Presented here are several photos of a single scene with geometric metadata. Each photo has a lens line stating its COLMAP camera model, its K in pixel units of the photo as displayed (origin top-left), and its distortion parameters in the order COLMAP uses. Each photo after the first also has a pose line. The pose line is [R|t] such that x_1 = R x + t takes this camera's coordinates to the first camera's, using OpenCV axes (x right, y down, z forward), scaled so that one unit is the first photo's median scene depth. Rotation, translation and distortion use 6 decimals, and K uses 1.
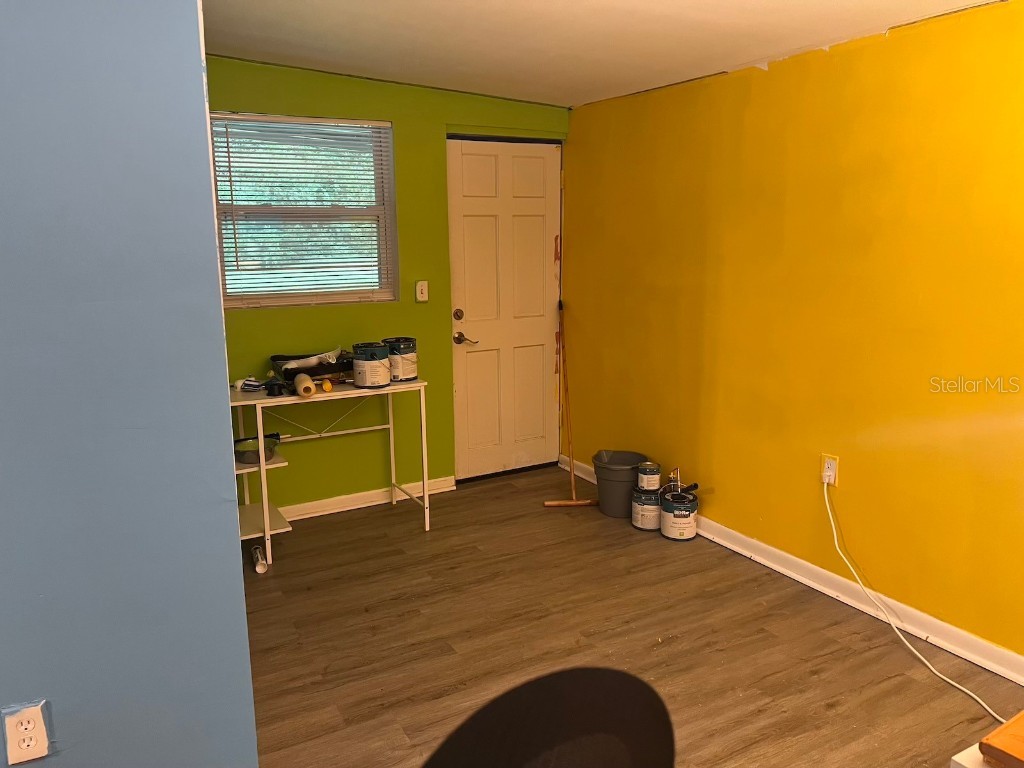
lens RADIAL K [[769.2, 0, 511.4], [0, 769.2, 389.5], [0, 0, 1]] dist [0.058027, -0.067777]
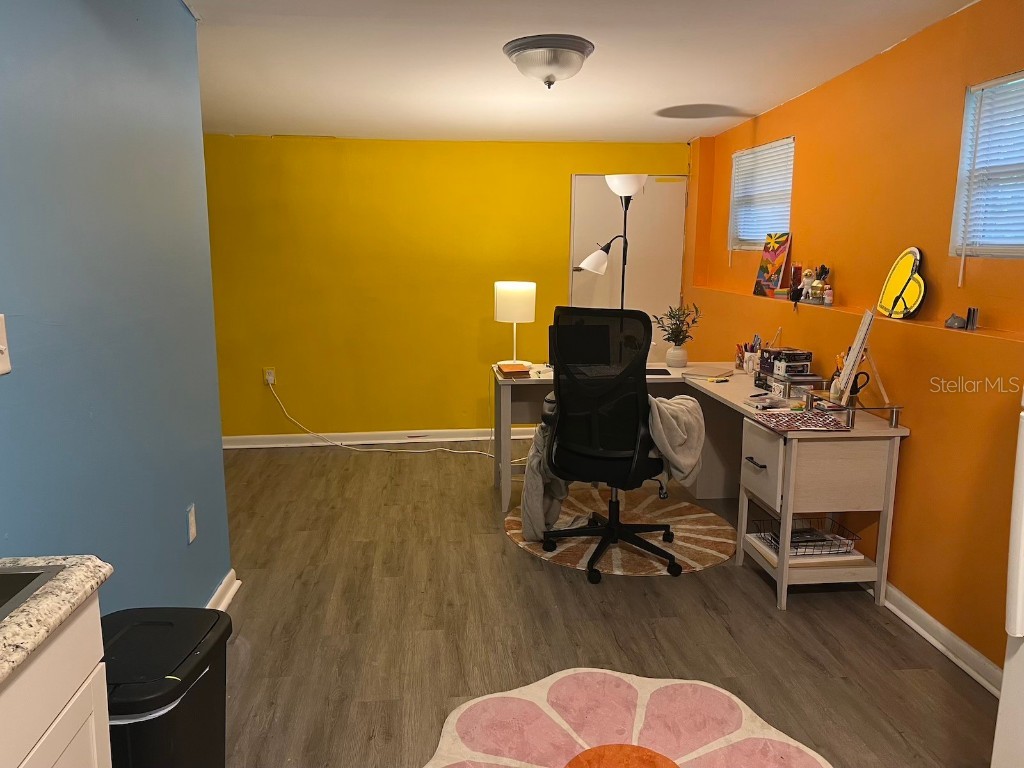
lens RADIAL K [[769.2, 0, 510.4], [0, 769.2, 380.8], [0, 0, 1]] dist [0.058027, -0.067777]
pose [[0.379487, -0.149510, 0.913037, -1.197496], [0.175044, 0.980636, 0.087826, 0.068772], [-0.908487, 0.126493, 0.398309, -0.226771]]
